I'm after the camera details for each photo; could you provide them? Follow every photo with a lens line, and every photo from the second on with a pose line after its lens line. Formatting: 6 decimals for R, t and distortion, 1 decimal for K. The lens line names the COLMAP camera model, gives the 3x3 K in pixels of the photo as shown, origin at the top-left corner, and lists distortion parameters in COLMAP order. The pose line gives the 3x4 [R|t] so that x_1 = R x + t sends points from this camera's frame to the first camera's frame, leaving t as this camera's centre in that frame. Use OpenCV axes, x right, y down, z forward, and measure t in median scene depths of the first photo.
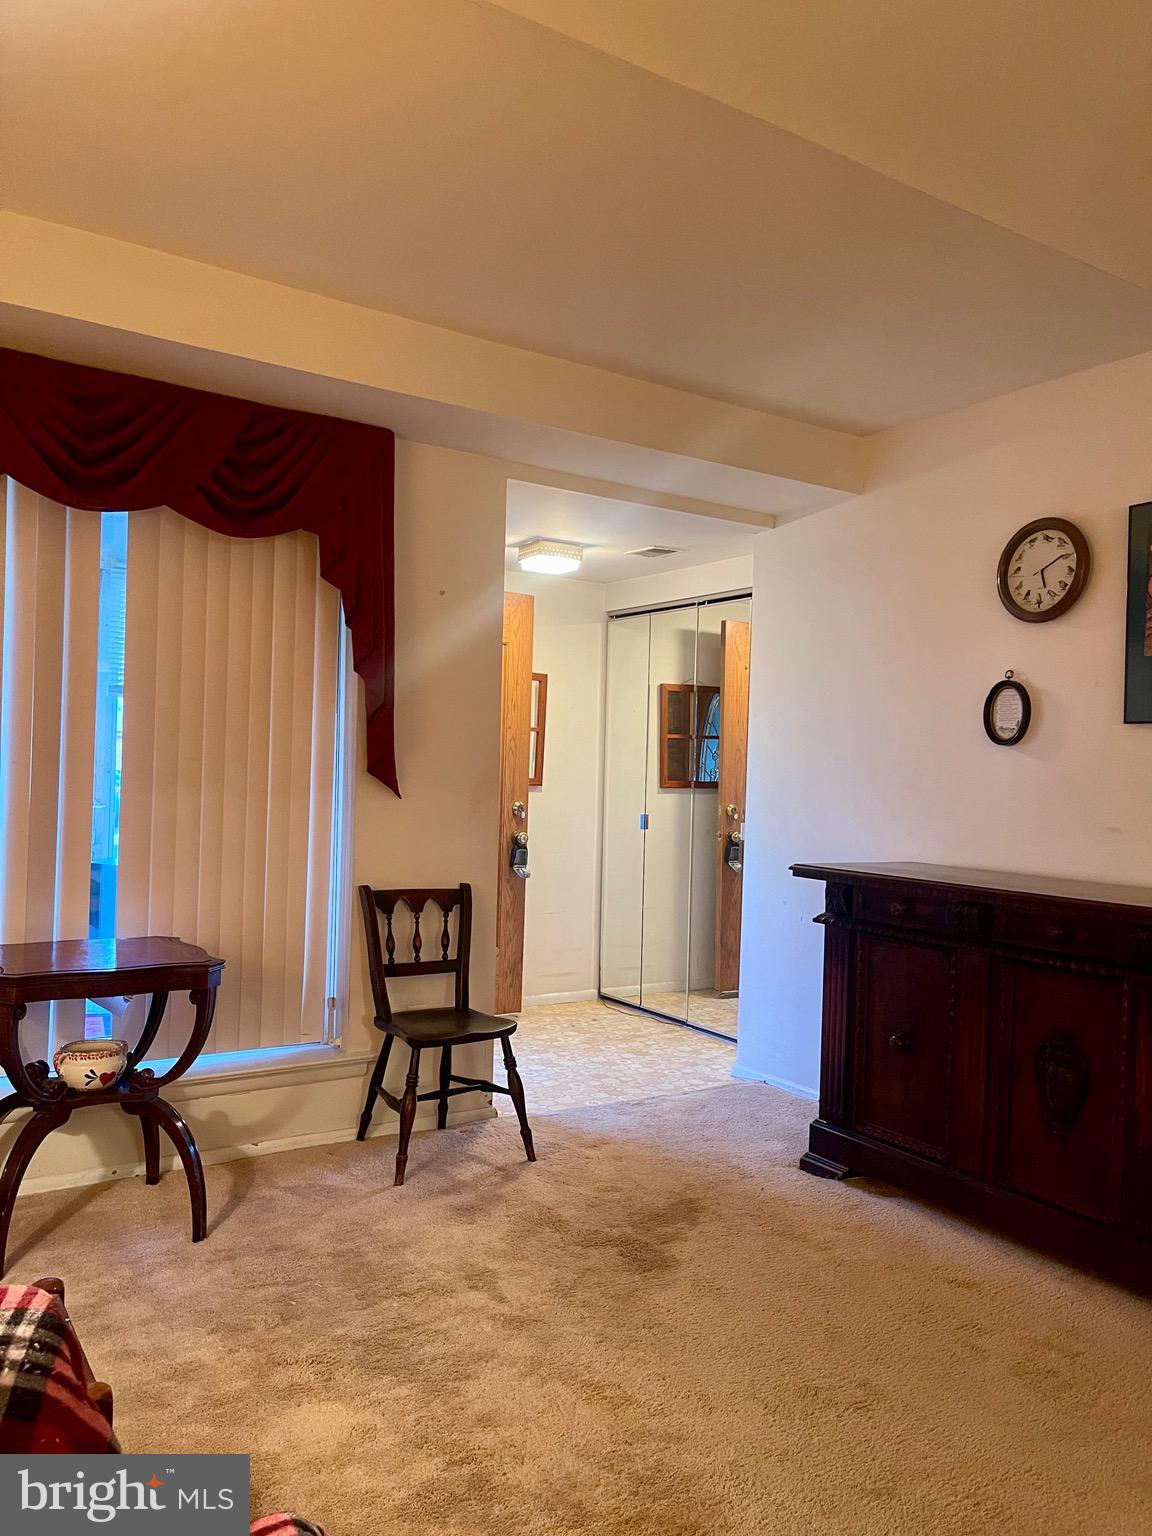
lens RADIAL K [[1165.3, 0, 584.2], [0, 1165.3, 772.6], [0, 0, 1]] dist [0.053013, -0.060712]
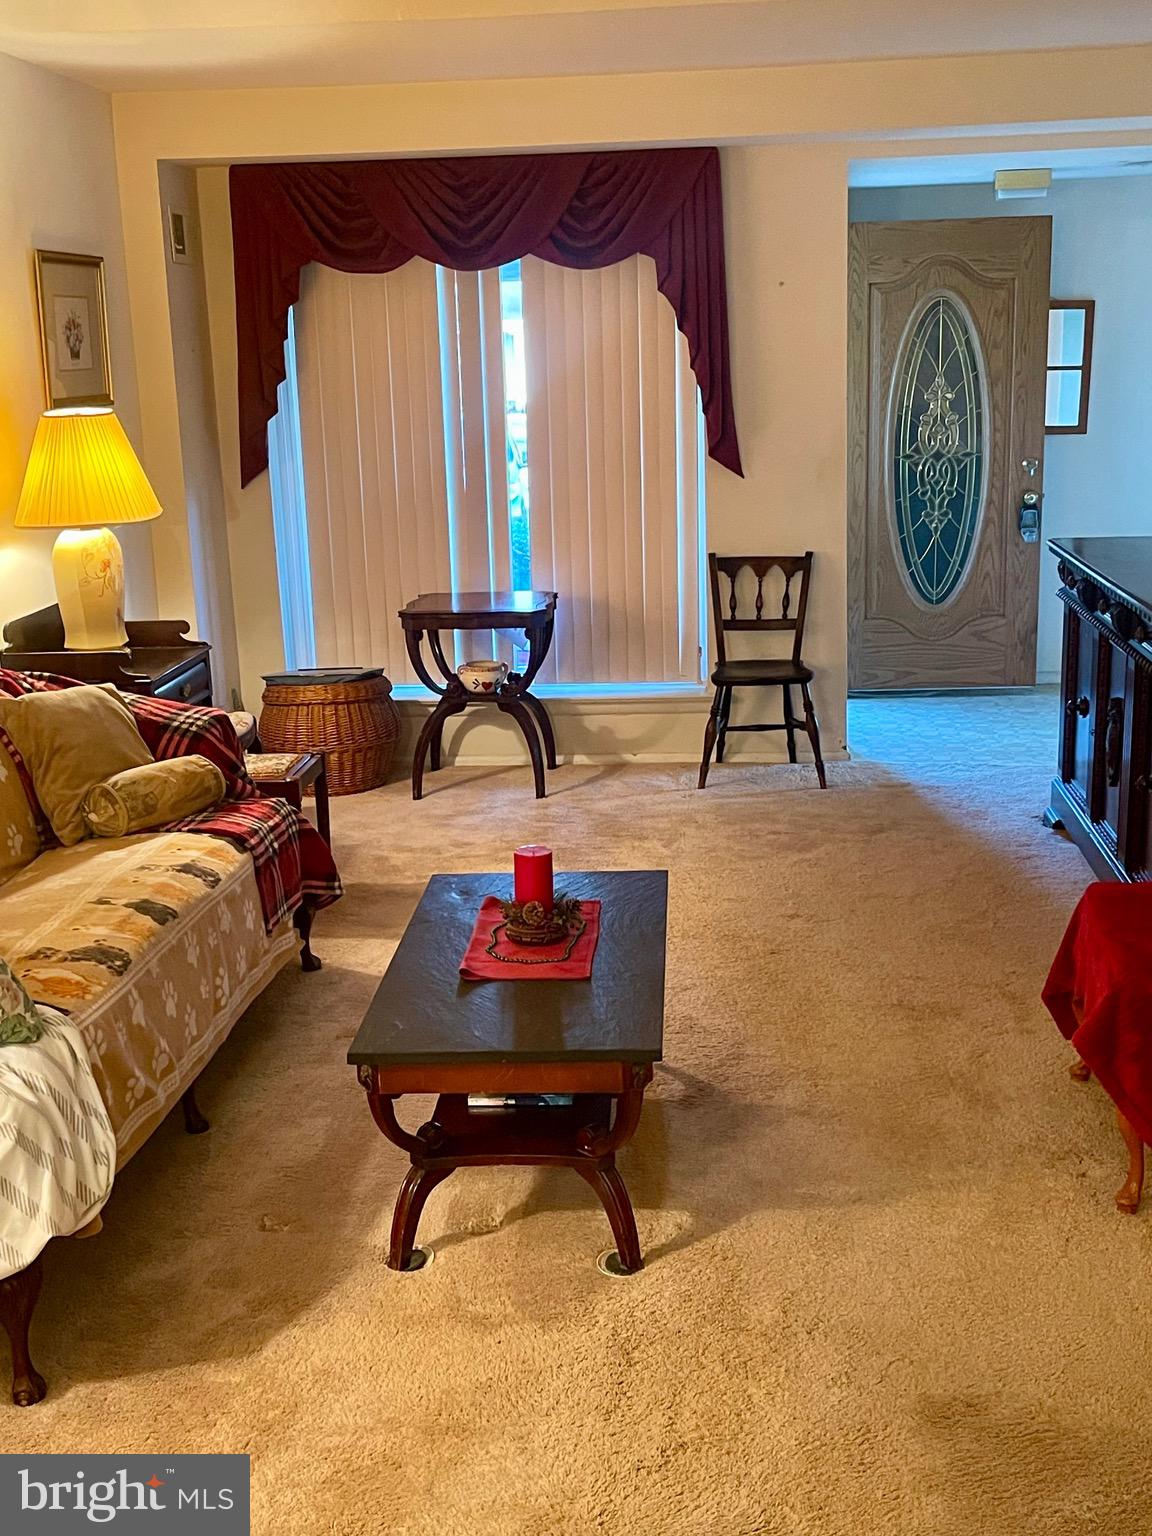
lens RADIAL K [[1871.7, 0, 576.0], [0, 1871.7, 769.1], [0, 0, 1]] dist [0.036857, 0.000000]
pose [[0.775424, 0.083097, -0.625949, 0.910222], [0.057616, 0.977857, 0.201188, -0.078655], [0.628807, -0.192071, 0.753466, -0.555973]]
